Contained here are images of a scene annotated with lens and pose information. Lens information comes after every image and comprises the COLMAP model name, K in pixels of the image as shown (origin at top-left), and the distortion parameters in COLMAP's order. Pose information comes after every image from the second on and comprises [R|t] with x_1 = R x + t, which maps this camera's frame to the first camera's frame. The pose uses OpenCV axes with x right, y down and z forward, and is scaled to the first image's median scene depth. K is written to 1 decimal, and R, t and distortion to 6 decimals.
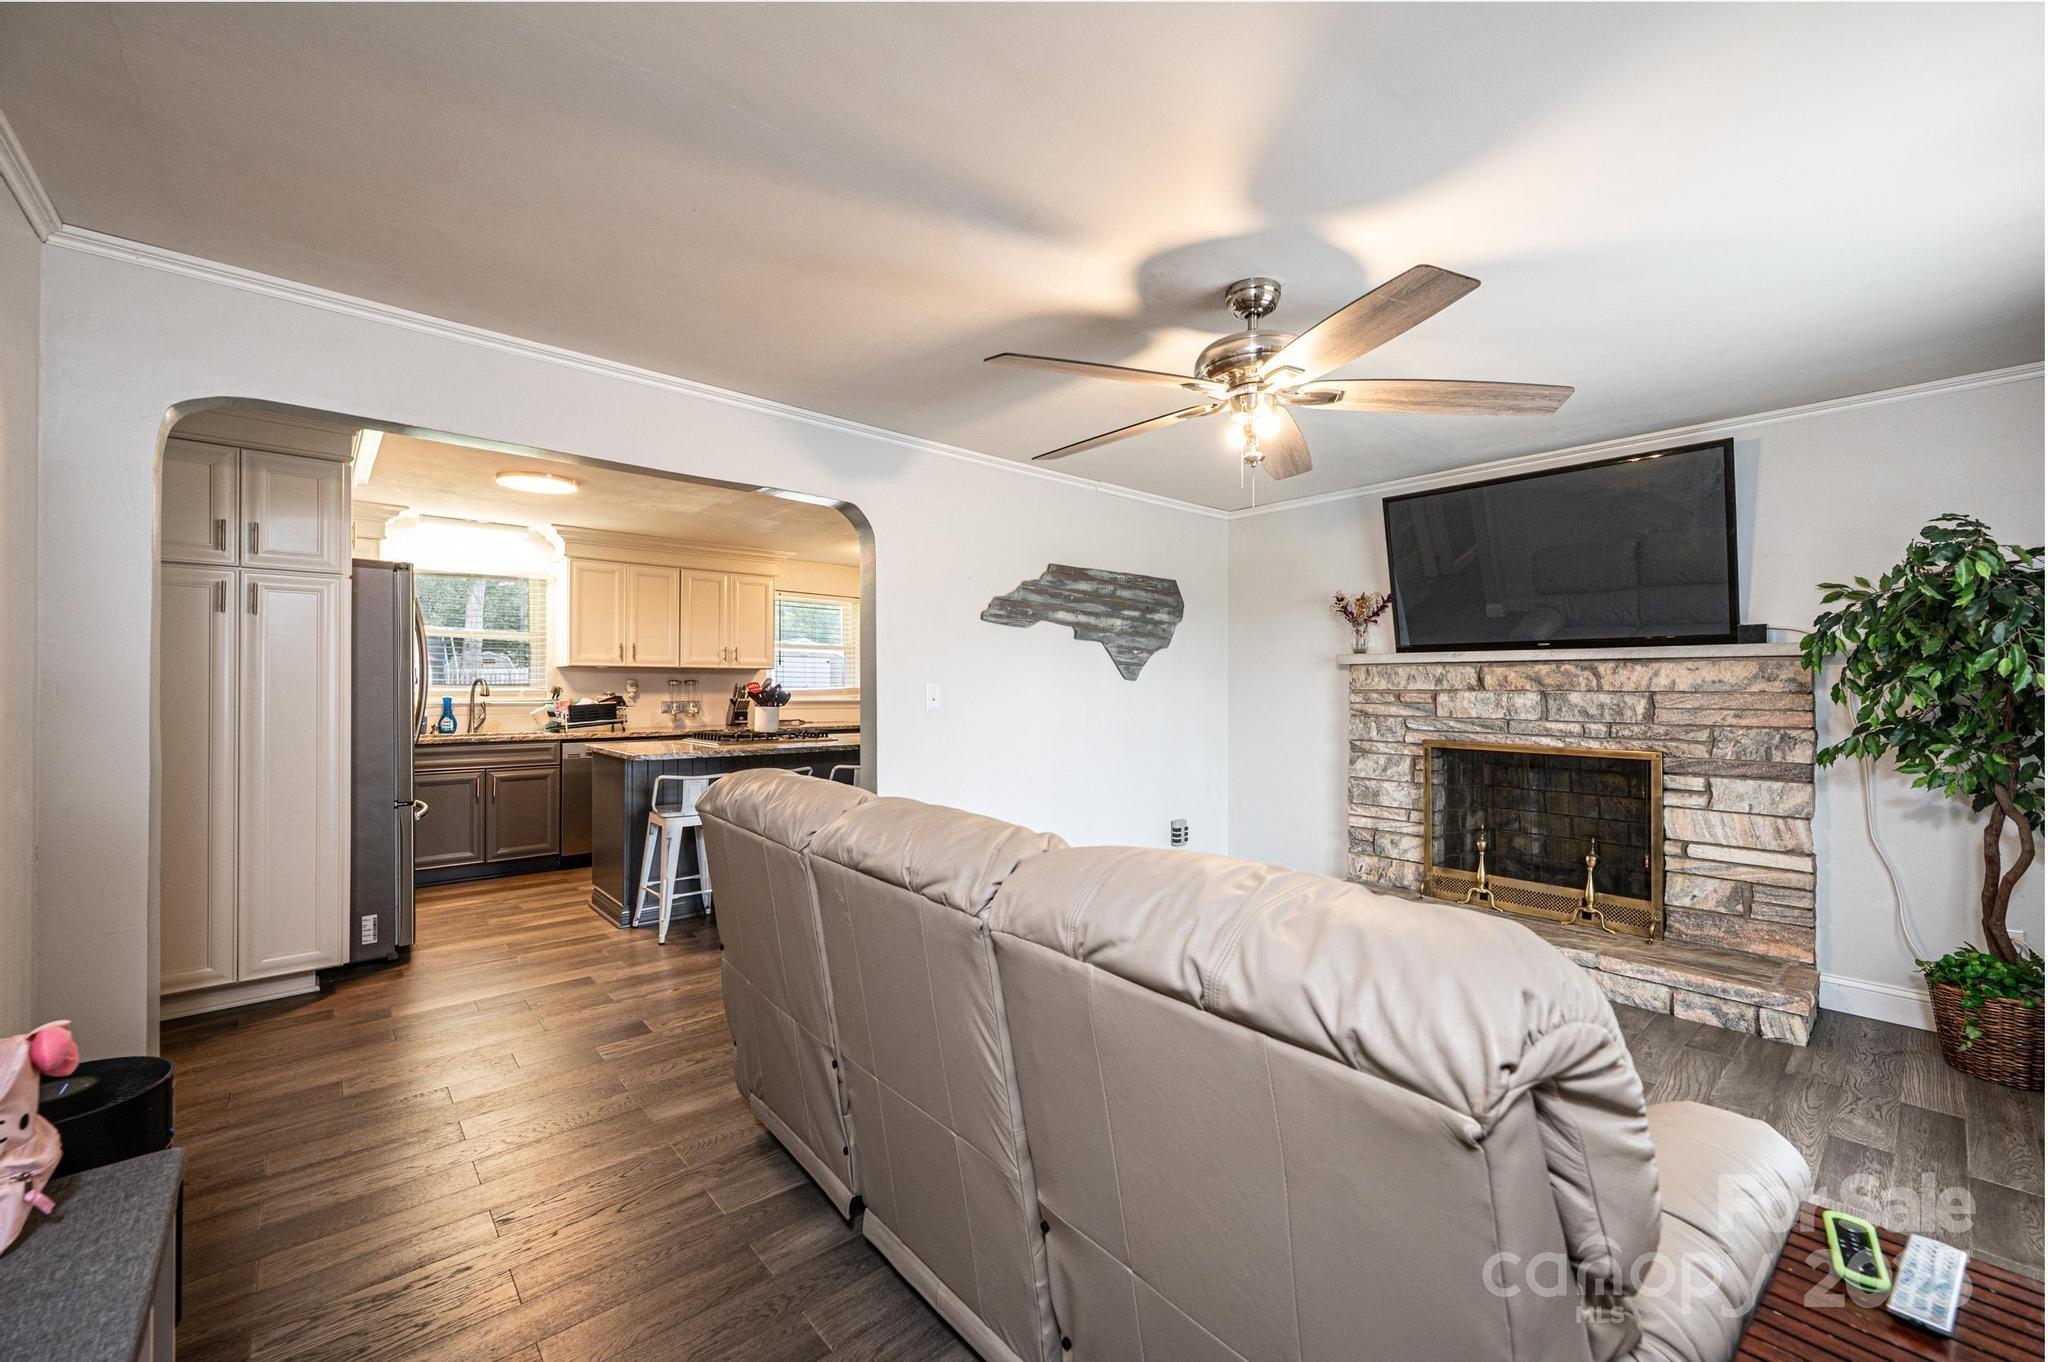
lens RADIAL K [[815.5, 0, 1024.0], [0, 815.5, 681.0], [0, 0, 1]] dist [0.000173, -0.000478]
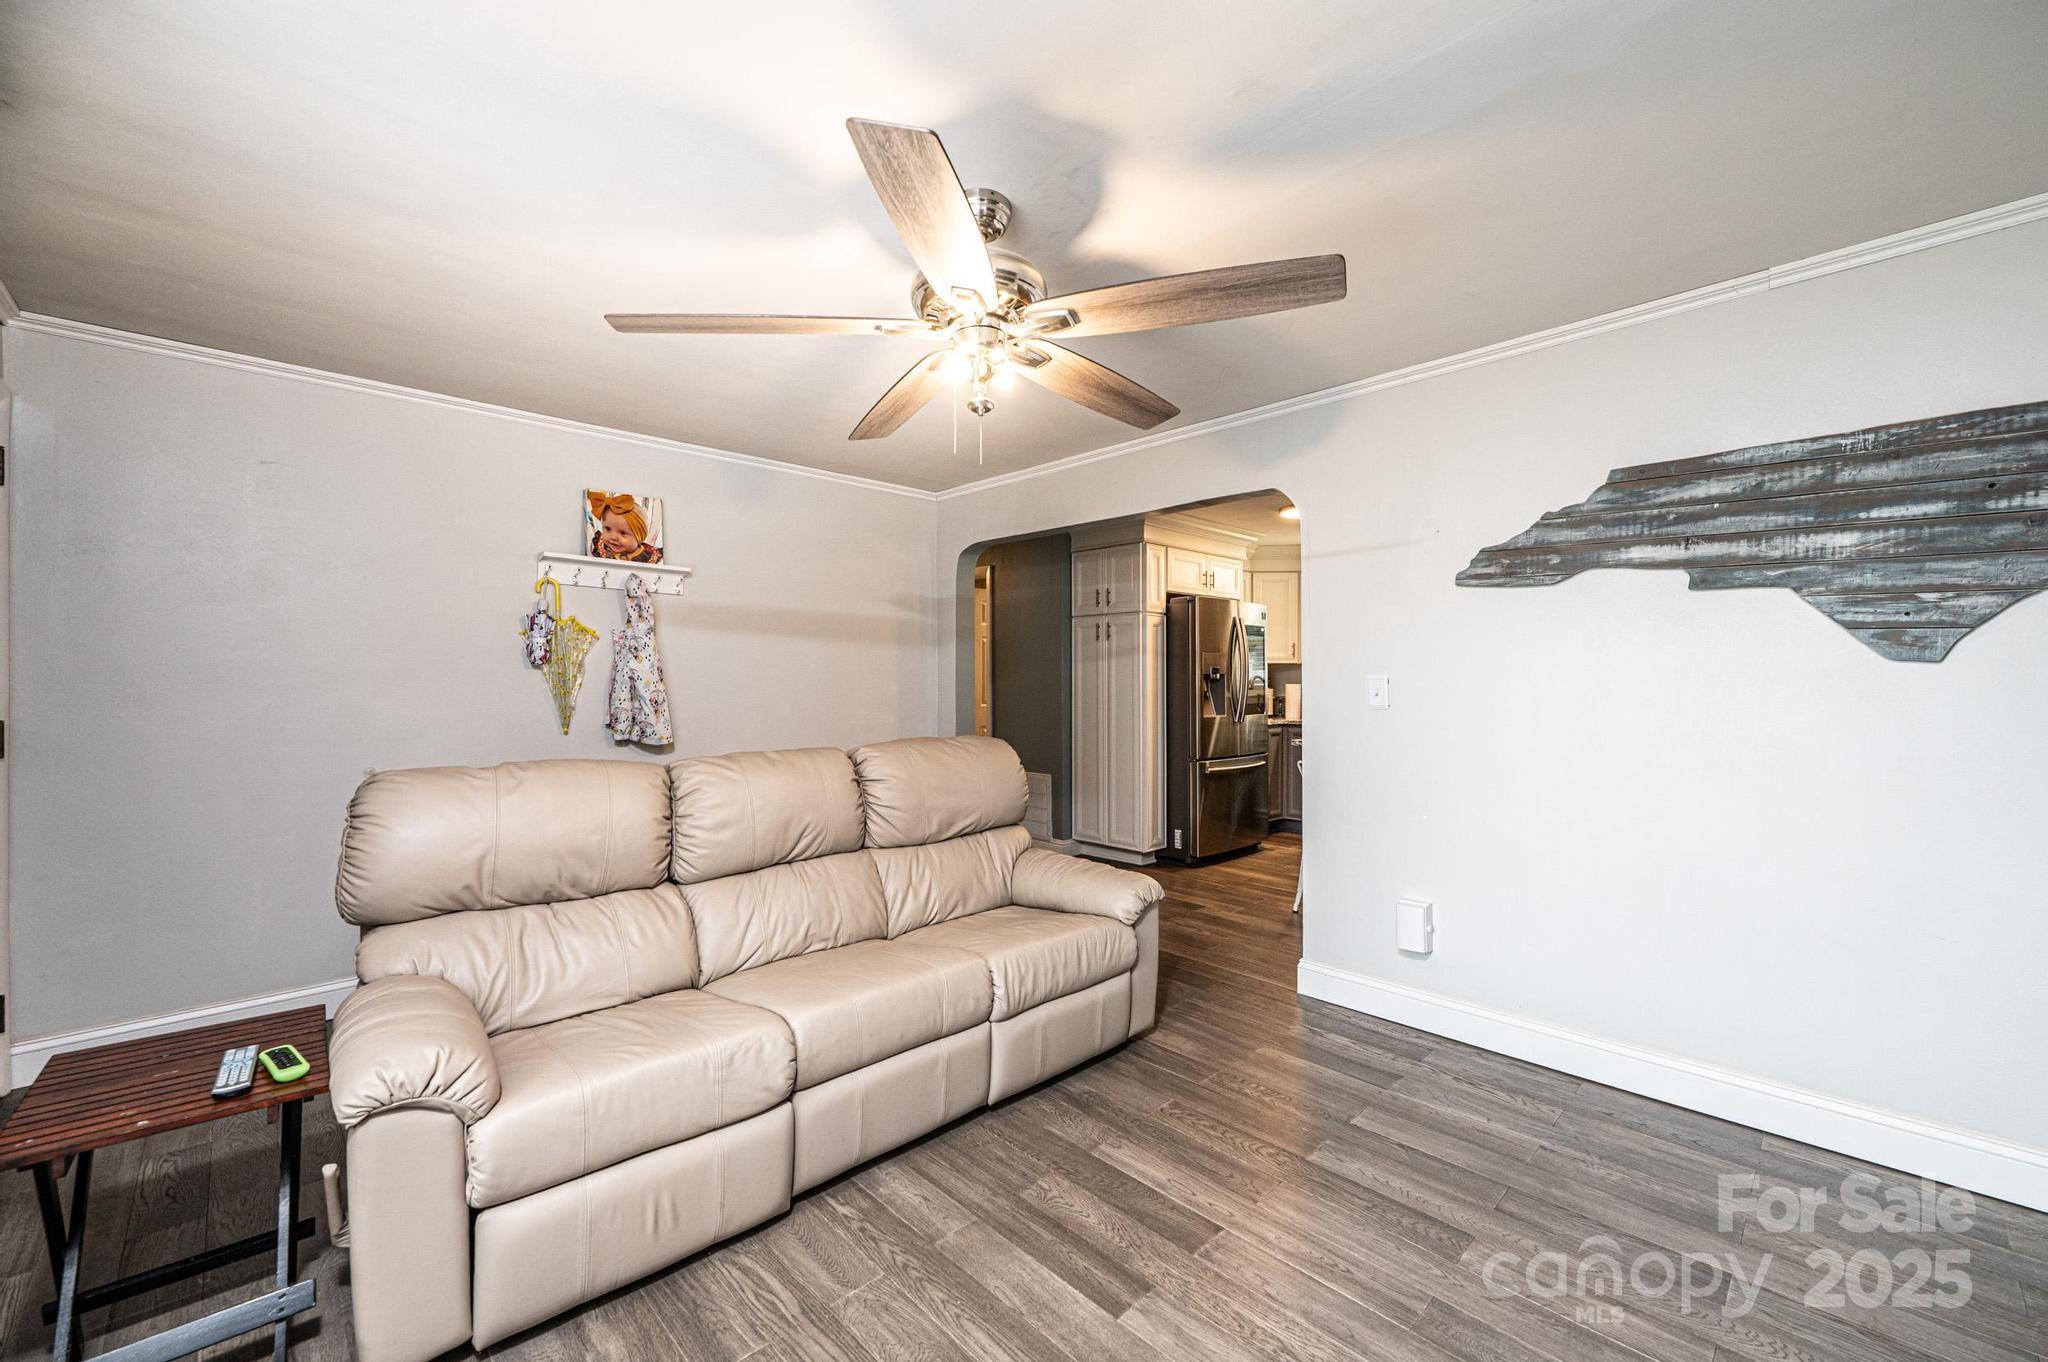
lens RADIAL K [[822.6, 0, 1024.0], [0, 822.6, 681.0], [0, 0, 1]] dist [-0.001568, -0.000273]
pose [[0.036284, -0.003118, -0.999337, 0.631404], [0.007134, 0.999970, -0.002861, 0.008396], [0.999316, -0.007026, 0.036305, 0.565171]]
